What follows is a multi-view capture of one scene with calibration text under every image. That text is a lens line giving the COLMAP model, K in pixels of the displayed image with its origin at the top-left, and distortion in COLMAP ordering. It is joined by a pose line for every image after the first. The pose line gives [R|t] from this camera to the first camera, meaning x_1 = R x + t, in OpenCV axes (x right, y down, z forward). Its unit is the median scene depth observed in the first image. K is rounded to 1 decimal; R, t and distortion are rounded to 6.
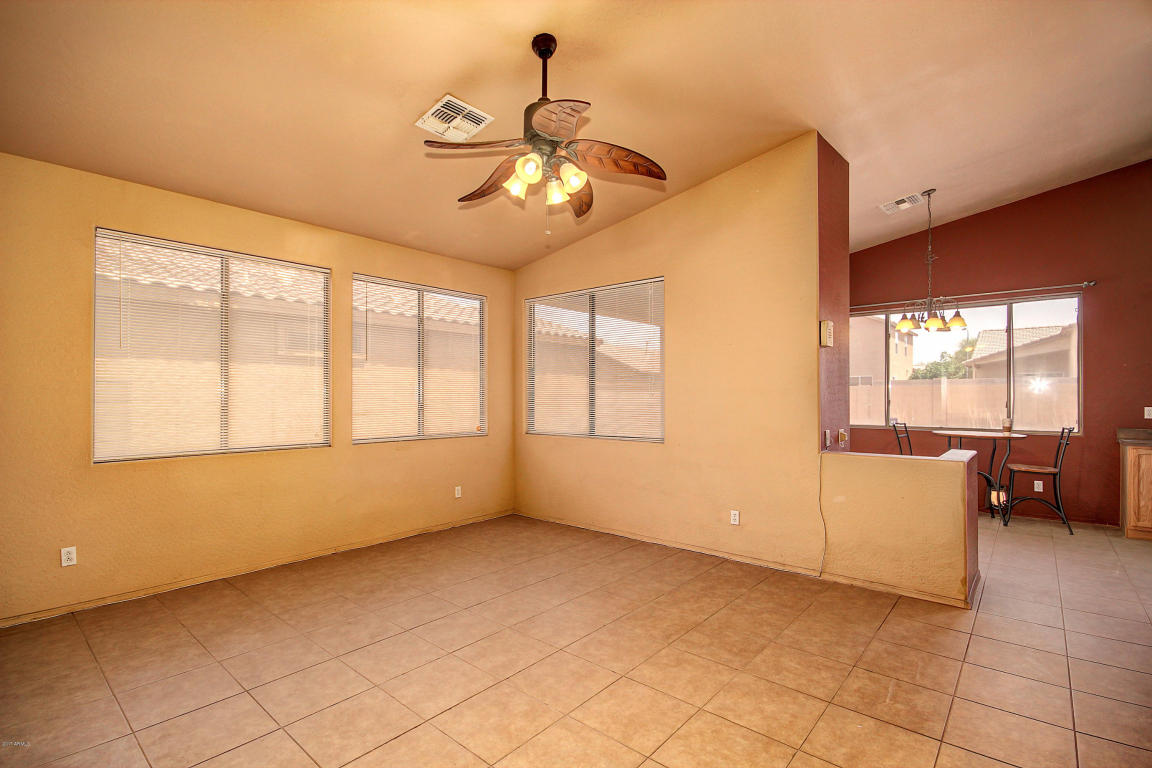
lens RADIAL K [[531.6, 0, 579.3], [0, 531.6, 396.8], [0, 0, 1]] dist [0.004147, -0.007404]
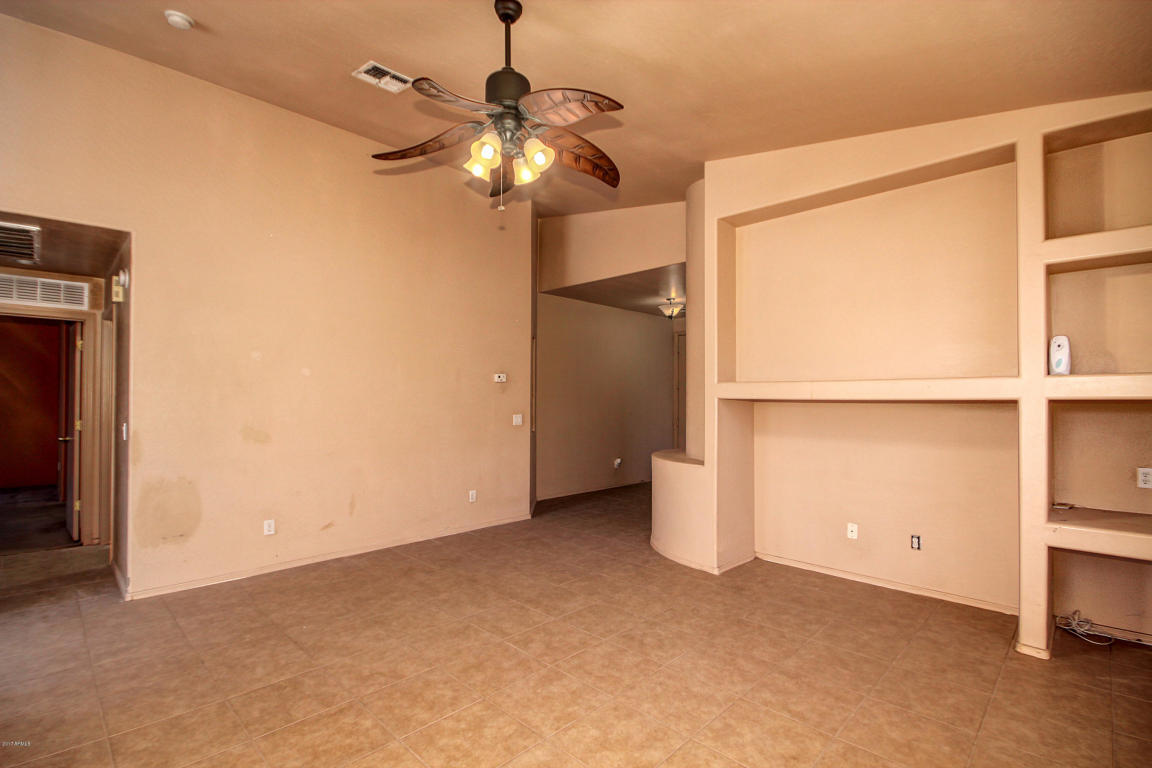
lens RADIAL K [[531.6, 0, 579.3], [0, 531.6, 396.8], [0, 0, 1]] dist [0.004147, -0.007404]
pose [[-0.997978, -0.000844, 0.063555, -0.147125], [-0.001091, 0.999992, -0.003855, -0.002659], [-0.063551, -0.003917, -0.997971, 1.123958]]
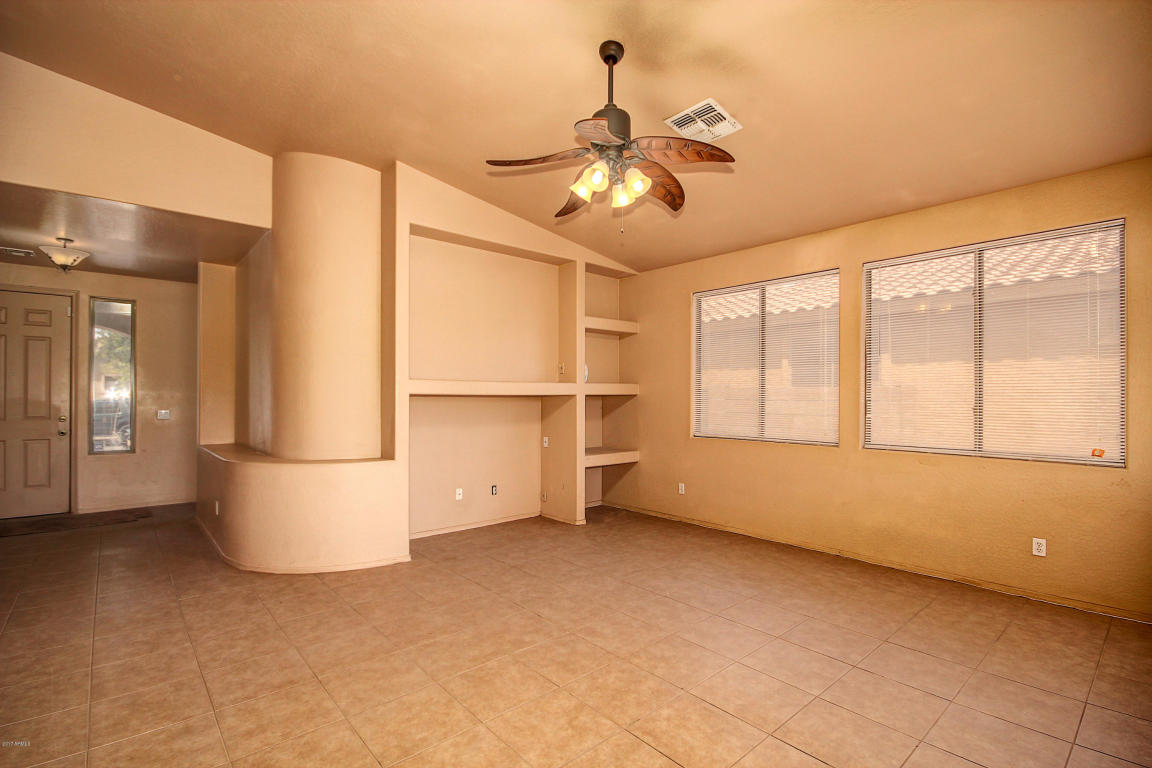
lens RADIAL K [[531.6, 0, 579.3], [0, 531.6, 396.8], [0, 0, 1]] dist [0.004147, -0.007404]
pose [[-0.138658, 0.002787, -0.990336, 0.568815], [-0.001921, 0.999993, 0.003084, -0.002136], [0.990338, 0.002330, -0.138652, 0.644972]]
